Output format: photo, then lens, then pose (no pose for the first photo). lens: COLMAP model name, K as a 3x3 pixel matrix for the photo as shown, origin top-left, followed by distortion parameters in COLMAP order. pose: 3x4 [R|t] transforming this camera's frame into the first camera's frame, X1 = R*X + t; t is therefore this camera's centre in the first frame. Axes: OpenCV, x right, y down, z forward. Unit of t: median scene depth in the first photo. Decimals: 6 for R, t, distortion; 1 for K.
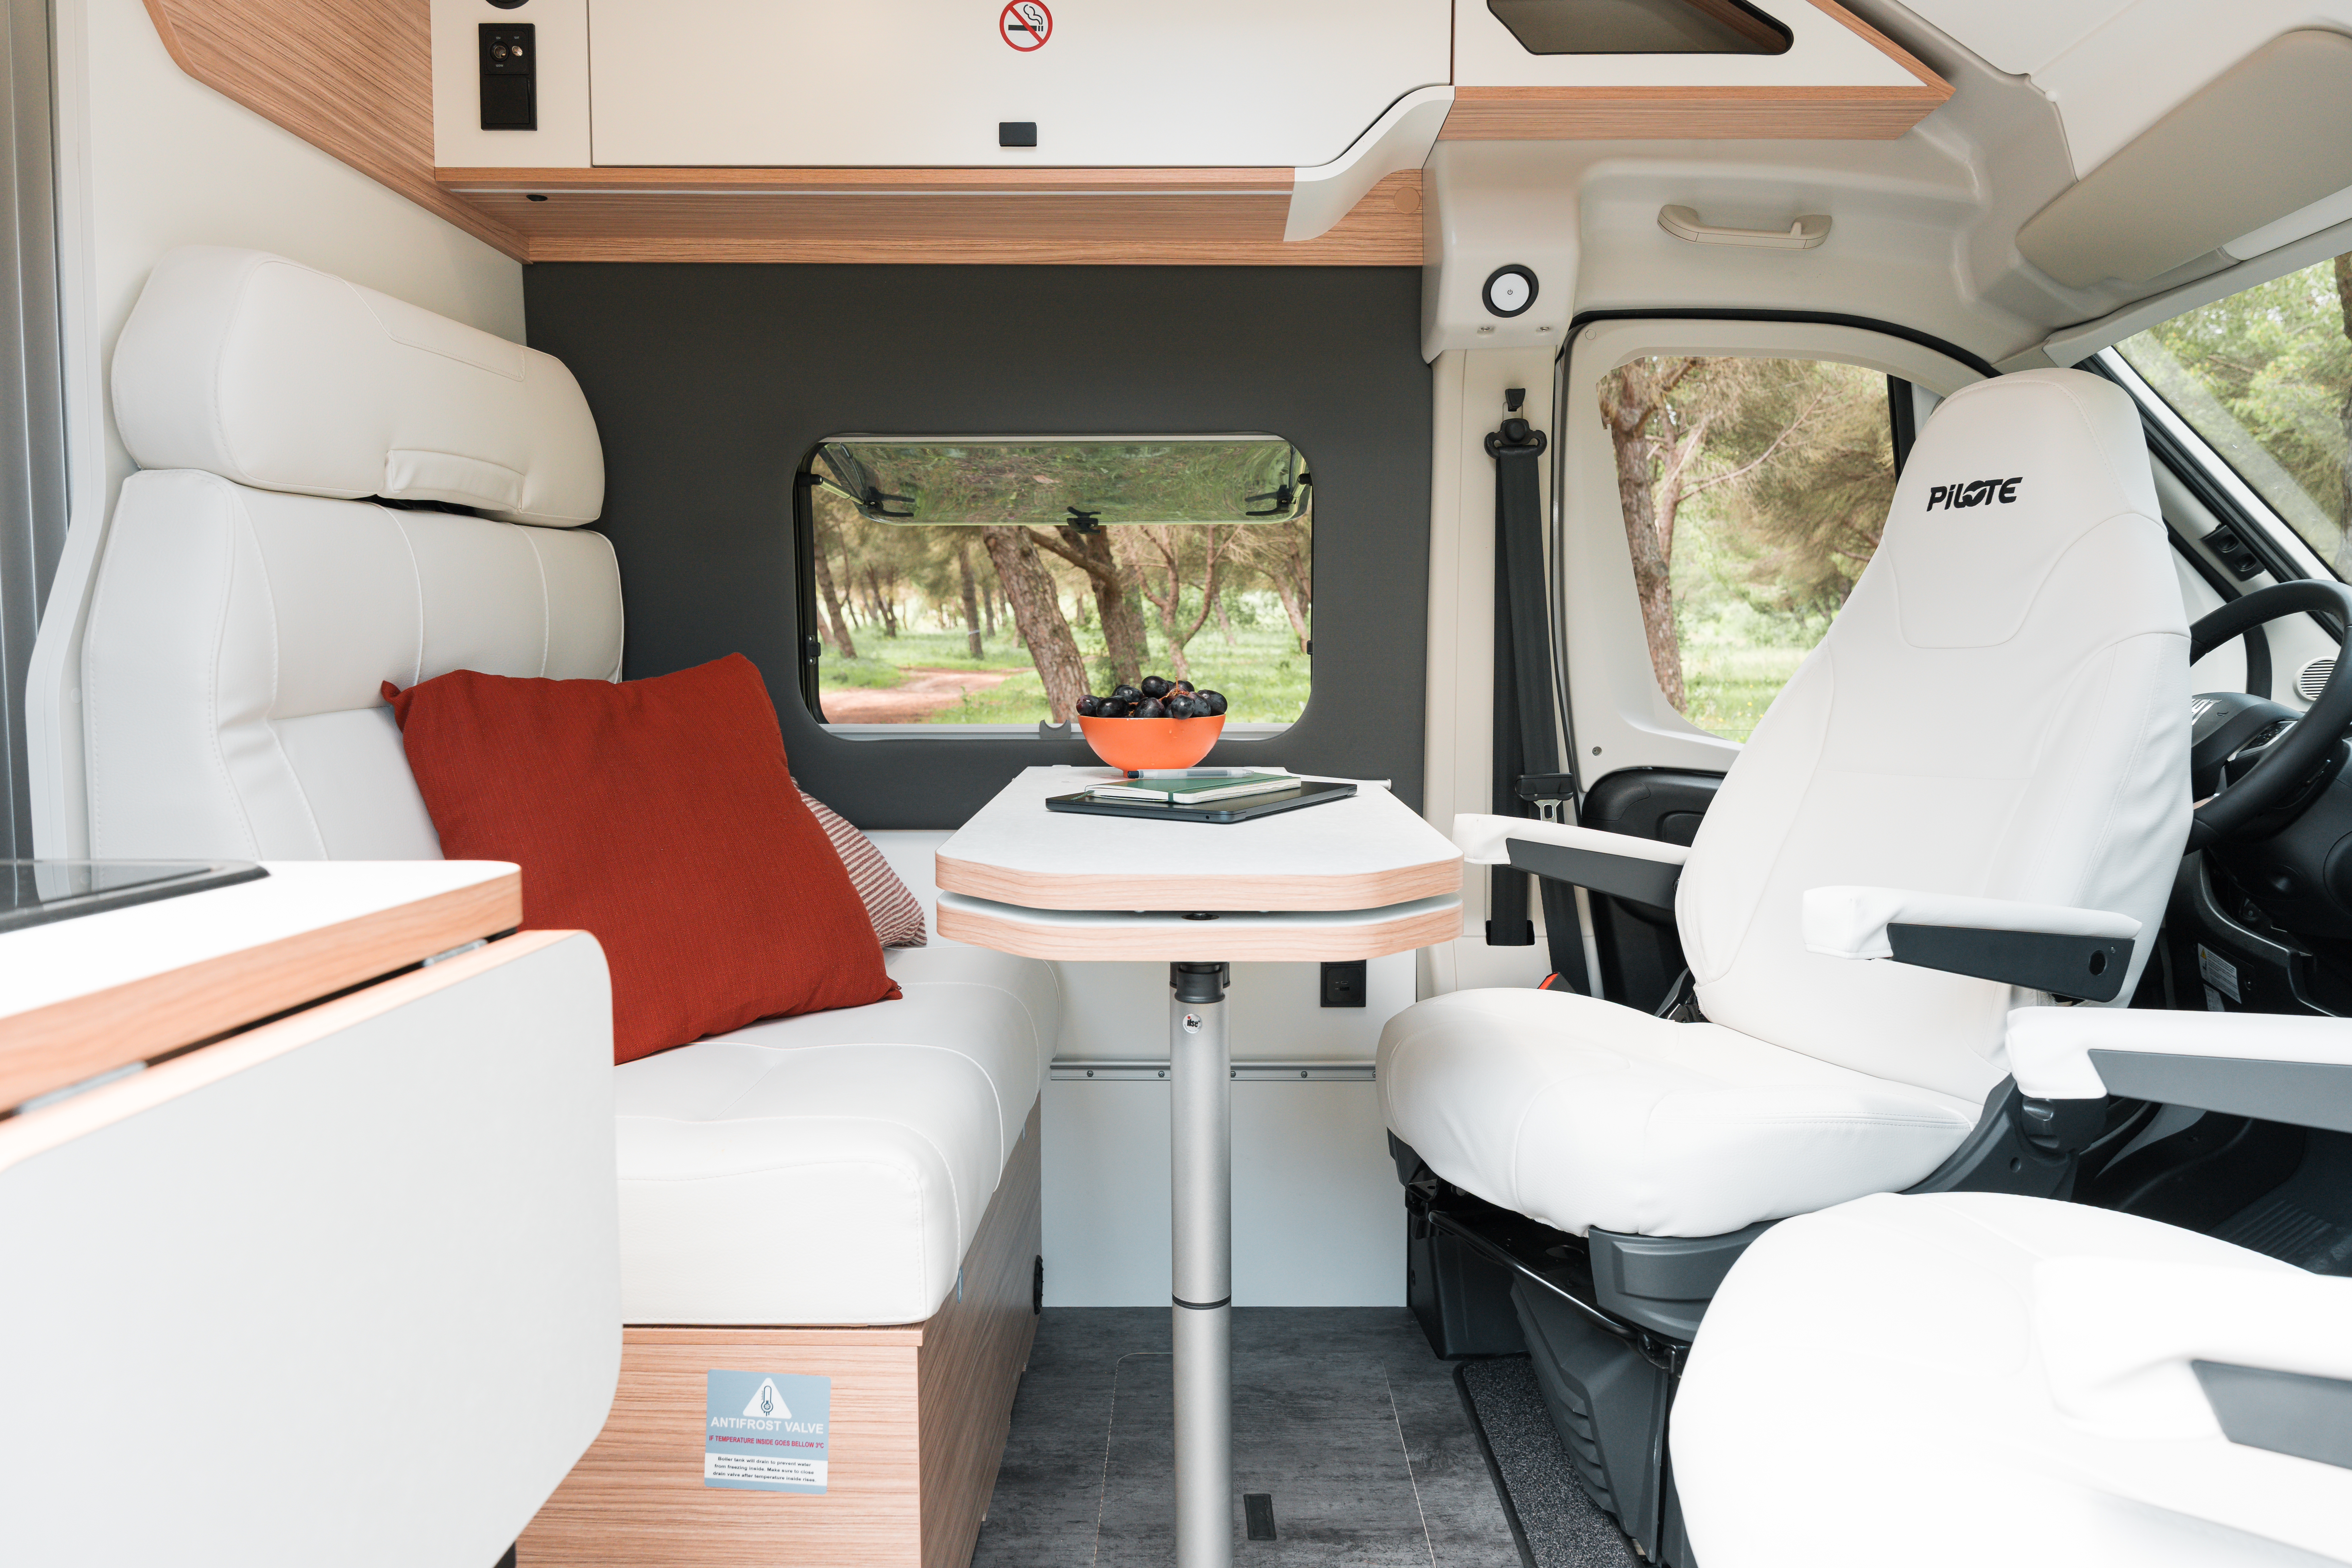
lens RADIAL K [[1751.7, 0, 1177.9], [0, 1751.7, 784.4], [0, 0, 1]] dist [-0.004848, -0.003976]
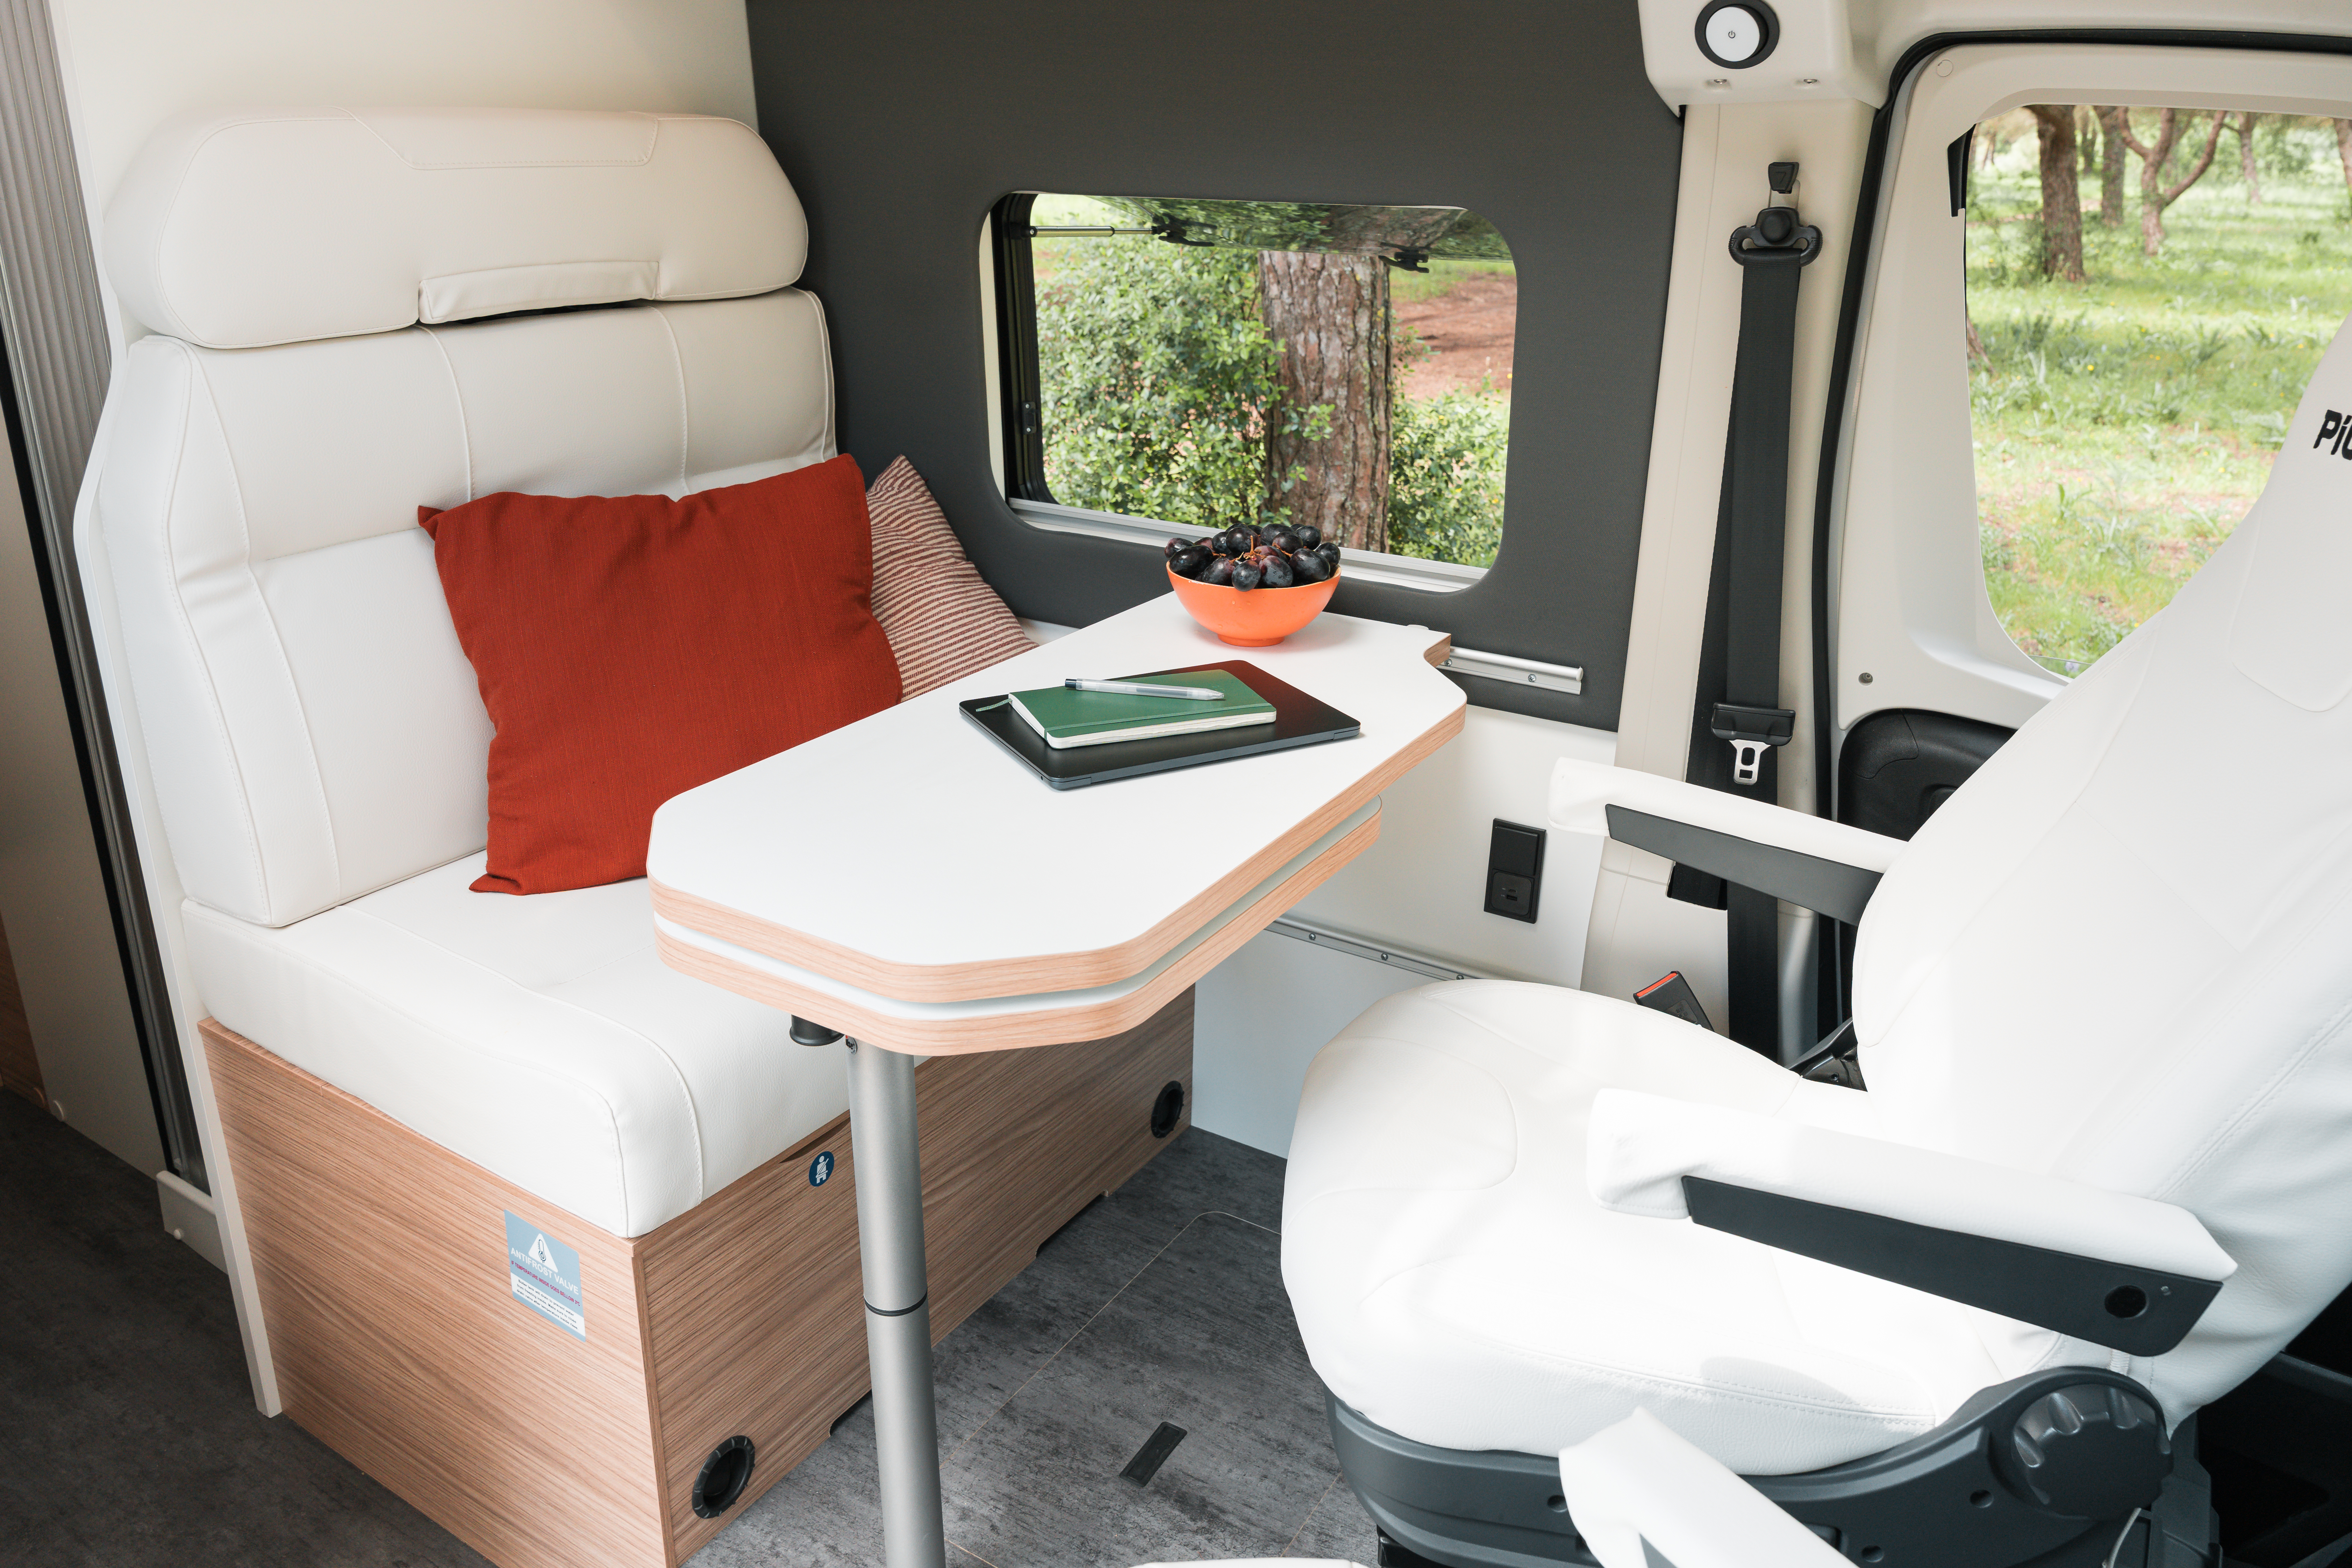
lens RADIAL K [[1751.7, 0, 1176.4], [0, 1751.7, 776.2], [0, 0, 1]] dist [-0.004848, -0.003976]
pose [[0.834165, 0.207821, -0.510861, 0.437300], [-0.057218, 0.953899, 0.294622, -0.204548], [0.548538, -0.216533, 0.807601, 0.289340]]
